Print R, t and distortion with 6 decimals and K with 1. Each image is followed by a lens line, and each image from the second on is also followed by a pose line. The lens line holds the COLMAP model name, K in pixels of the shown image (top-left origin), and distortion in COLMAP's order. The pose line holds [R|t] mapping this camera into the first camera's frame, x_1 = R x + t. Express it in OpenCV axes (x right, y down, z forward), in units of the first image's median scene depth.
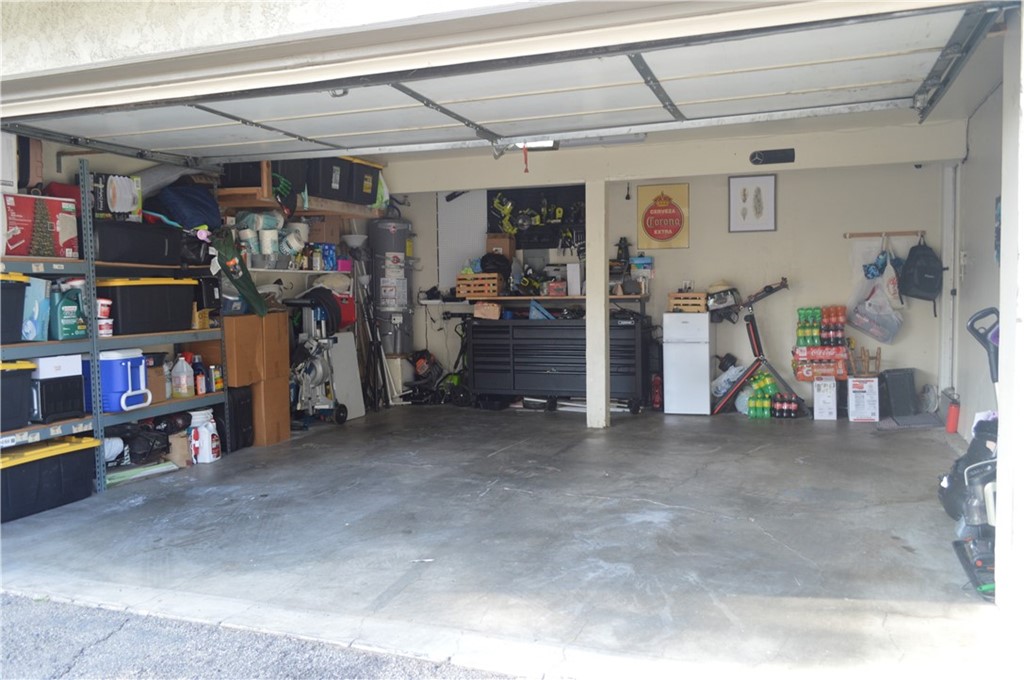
lens RADIAL K [[849.5, 0, 507.3], [0, 849.5, 334.6], [0, 0, 1]] dist [-0.009679, -0.003980]
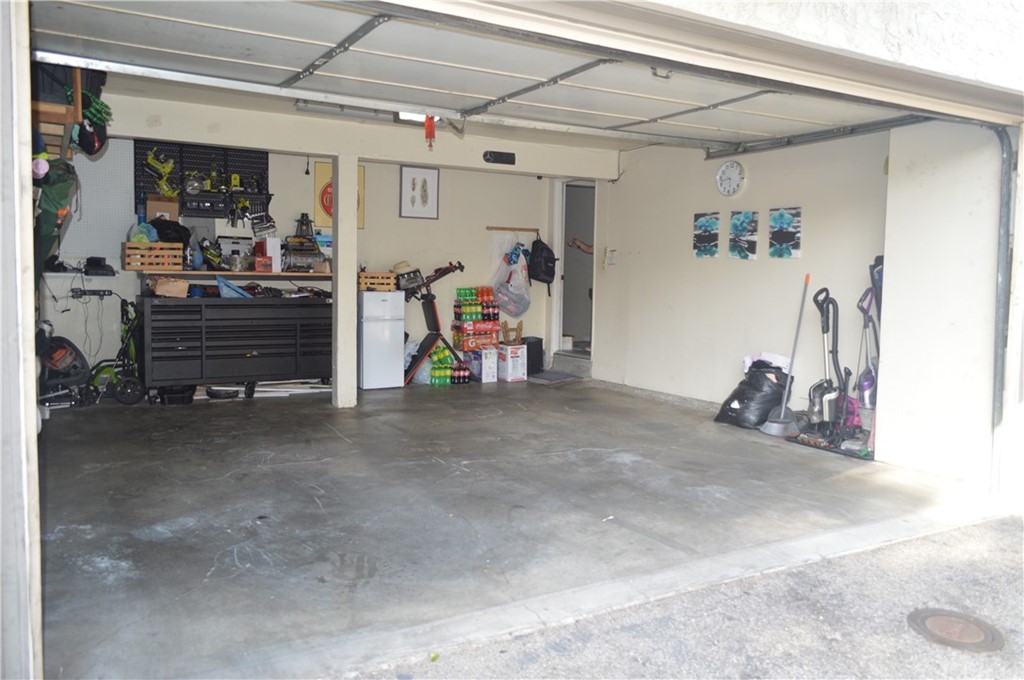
lens RADIAL K [[824.2, 0, 574.4], [0, 824.2, 338.9], [0, 0, 1]] dist [-0.008522, -0.003630]
pose [[0.600369, -0.036760, 0.798878, -0.473809], [0.016706, 0.999302, 0.033428, 0.002654], [-0.799549, -0.006723, 0.600563, 0.207242]]
